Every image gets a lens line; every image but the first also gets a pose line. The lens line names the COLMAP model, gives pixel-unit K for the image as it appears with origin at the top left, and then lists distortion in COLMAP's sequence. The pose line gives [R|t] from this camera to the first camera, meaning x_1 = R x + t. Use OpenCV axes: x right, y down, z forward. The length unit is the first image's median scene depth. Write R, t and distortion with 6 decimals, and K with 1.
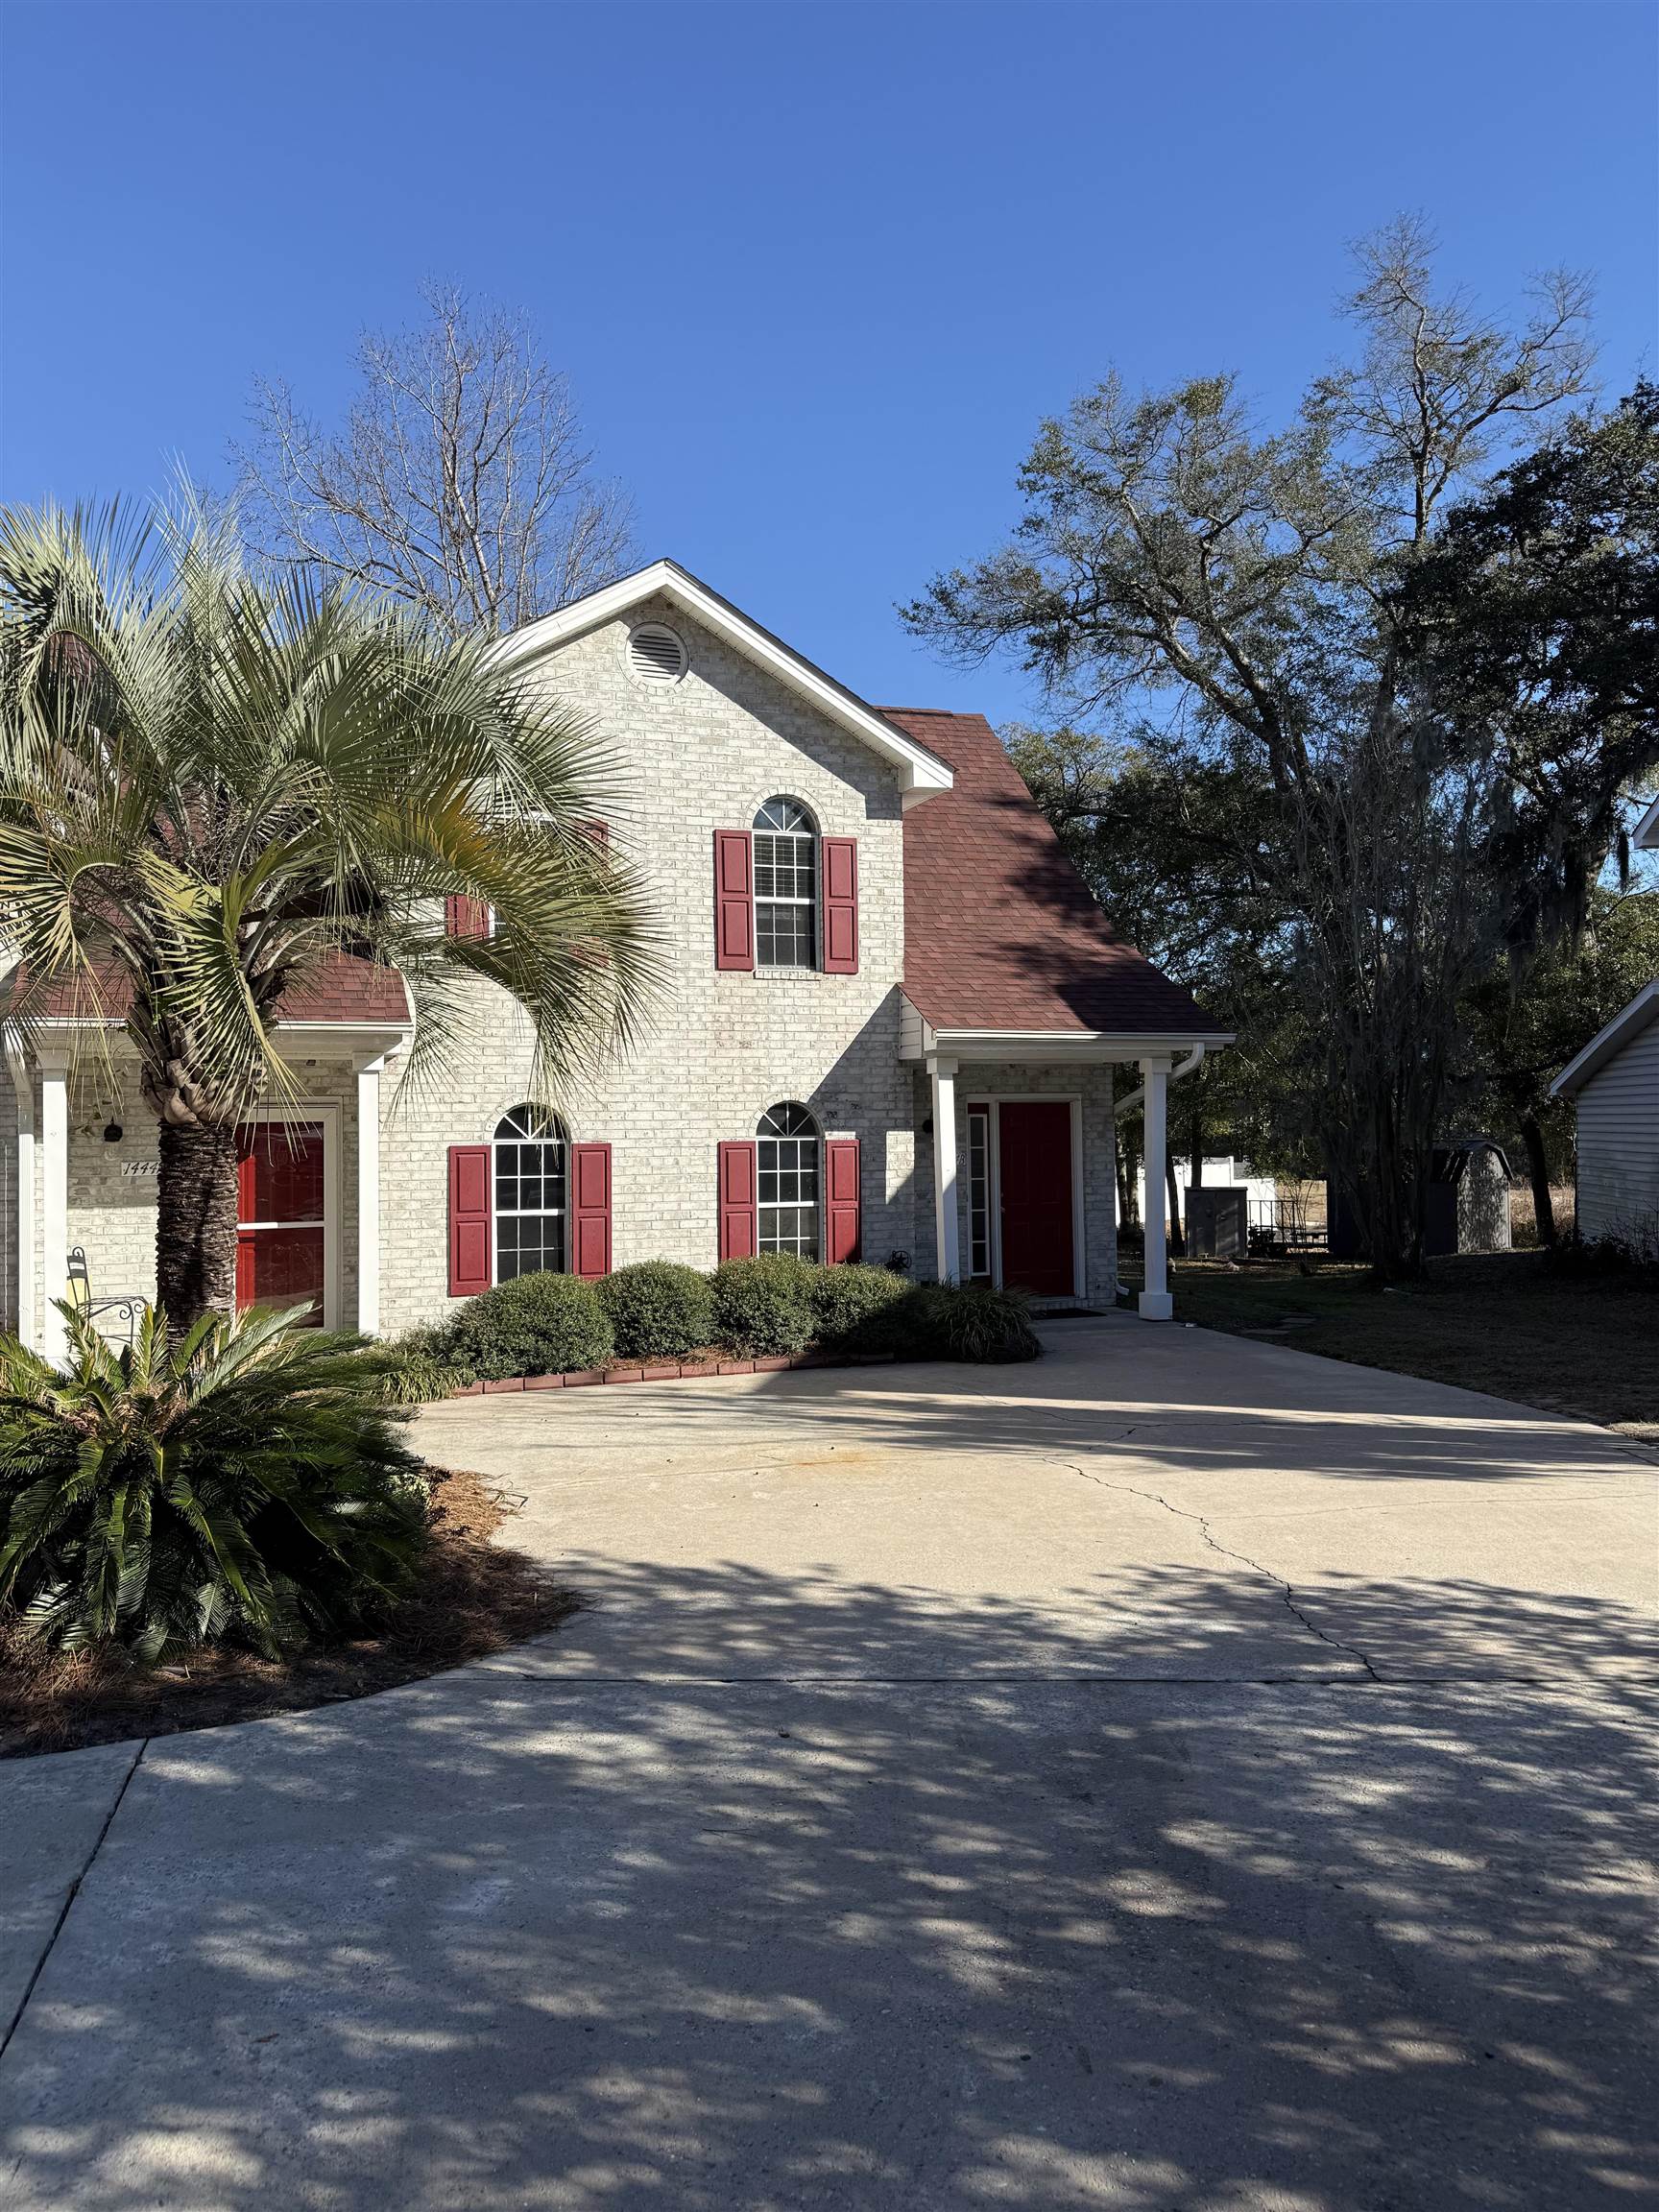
lens RADIAL K [[1549.3, 0, 832.5], [0, 1549.3, 1105.2], [0, 0, 1]] dist [0.133843, -0.205541]
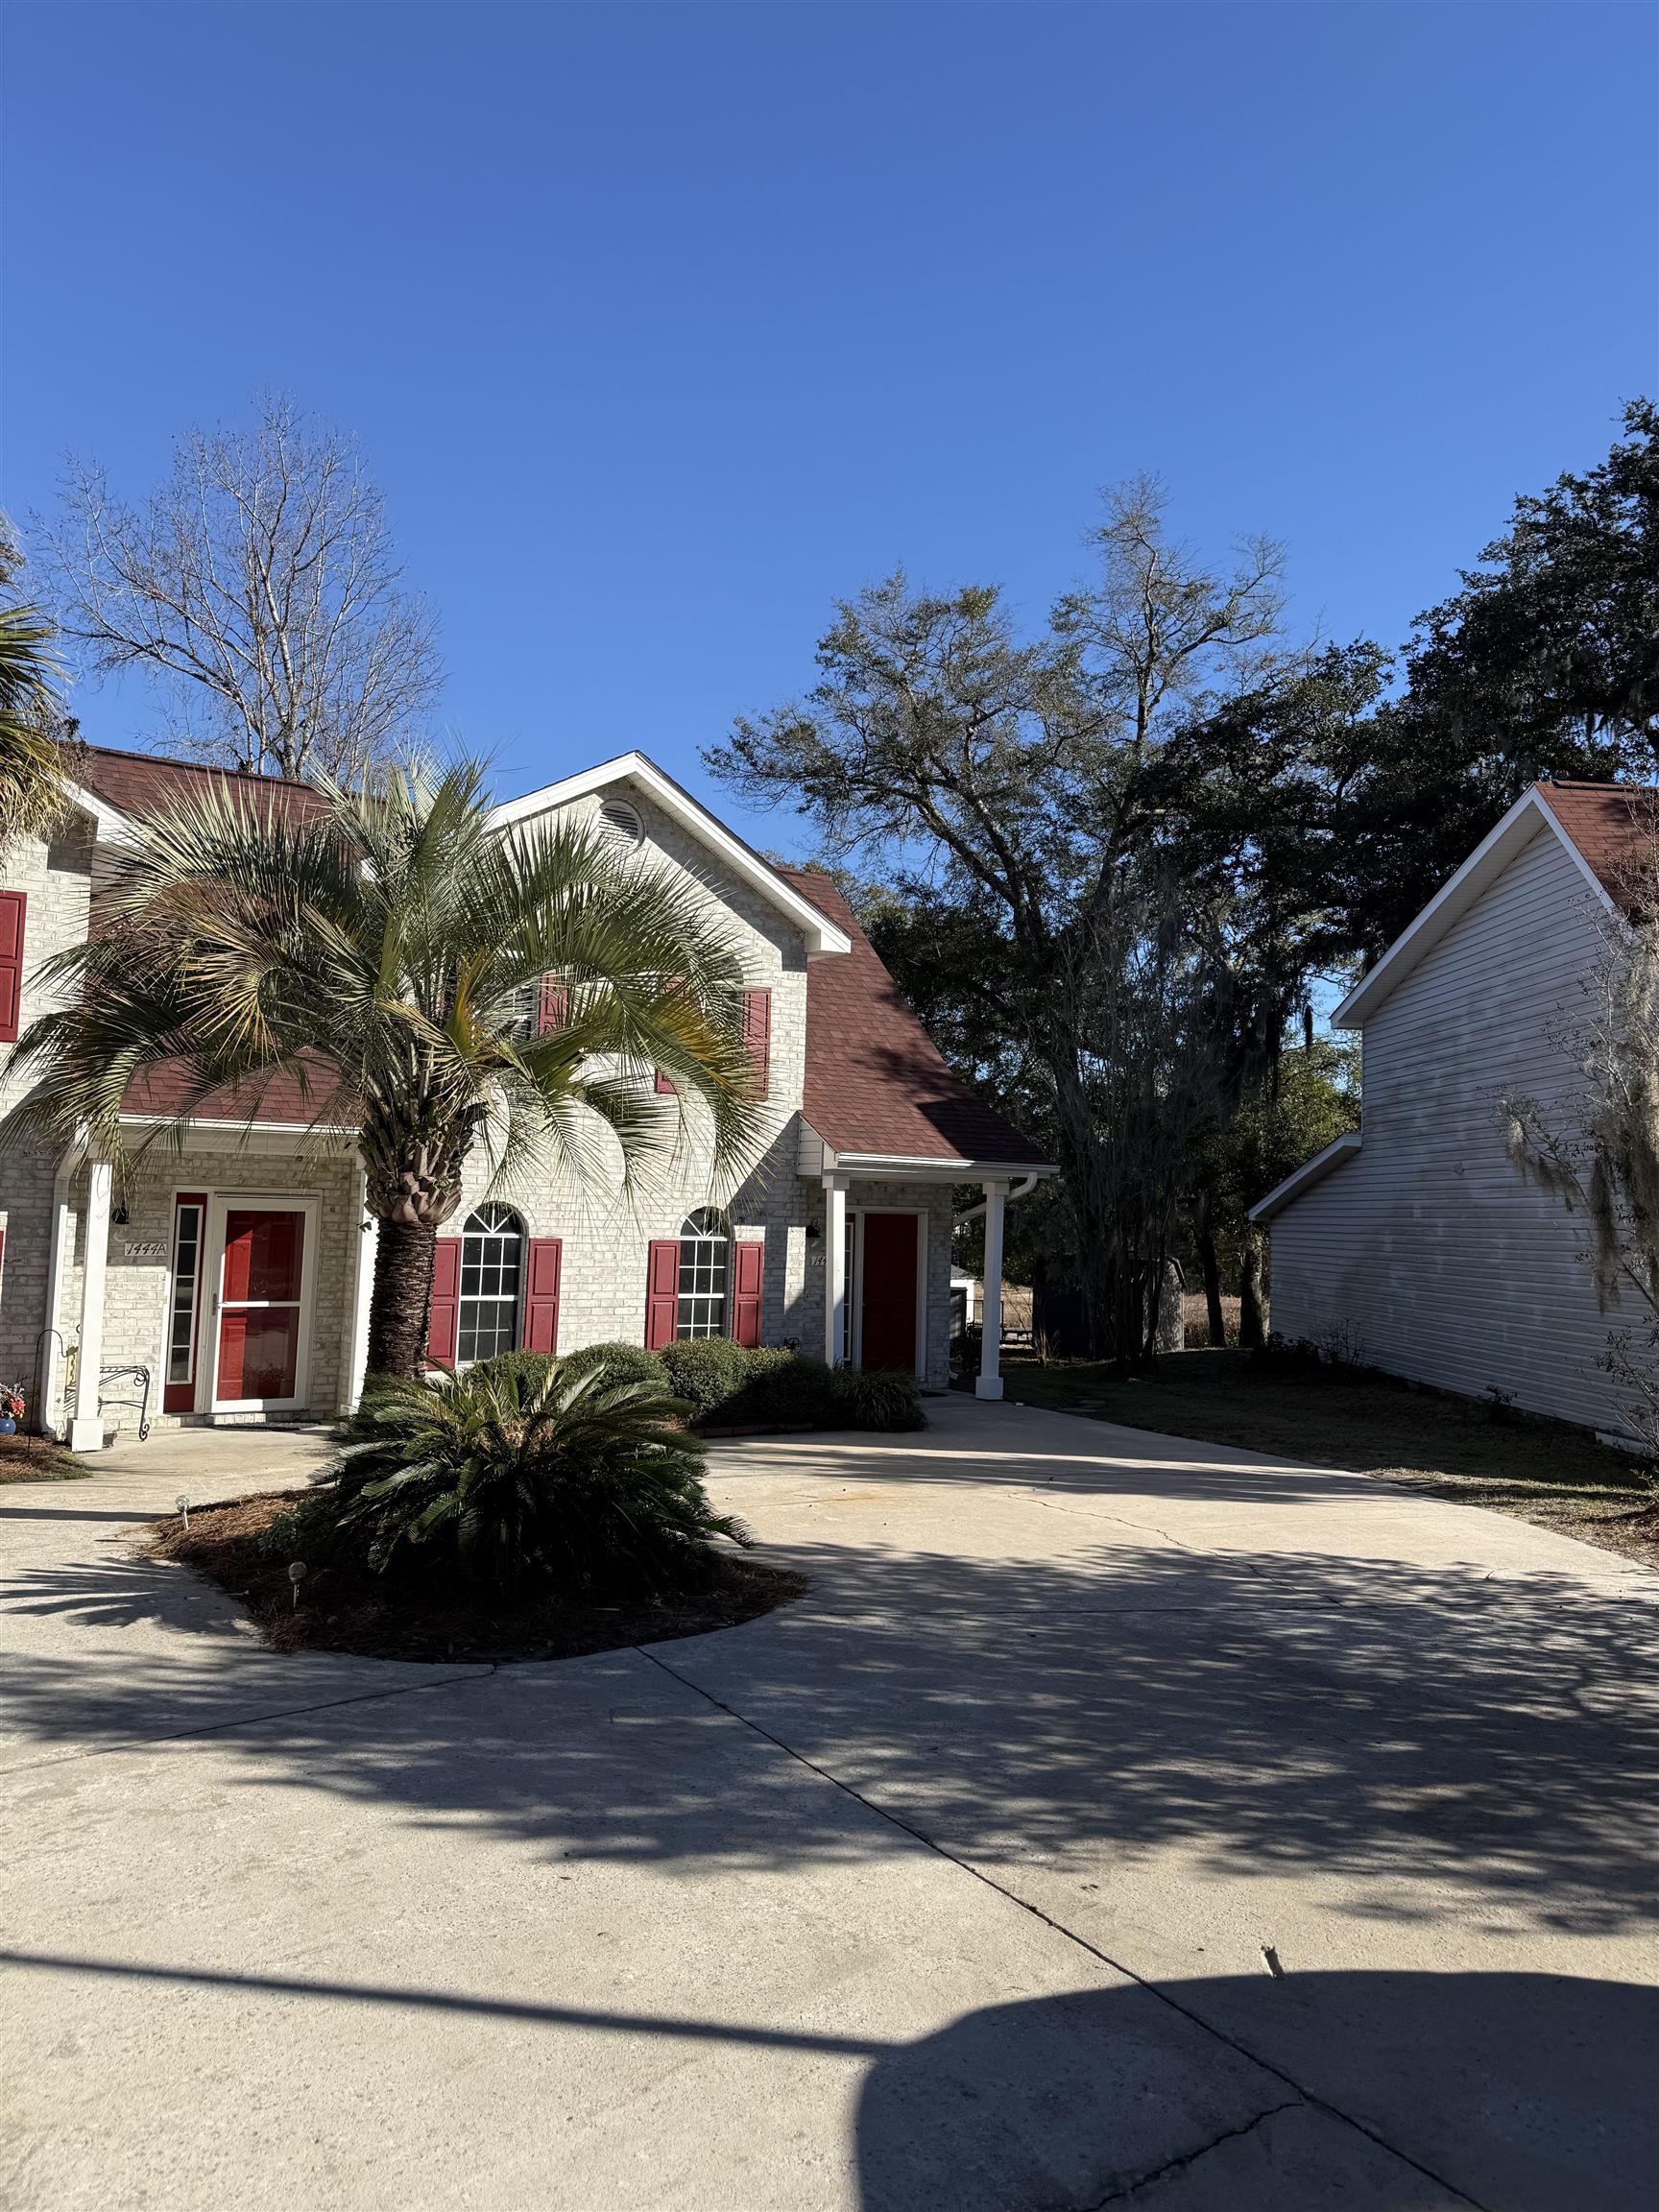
lens RADIAL K [[1549.3, 0, 832.5], [0, 1549.3, 1105.2], [0, 0, 1]] dist [0.133843, -0.205541]
pose [[0.976521, 0.052386, 0.208954, -0.181660], [-0.039930, 0.997189, -0.063393, -0.008628], [-0.211687, 0.053561, 0.975869, -0.165185]]
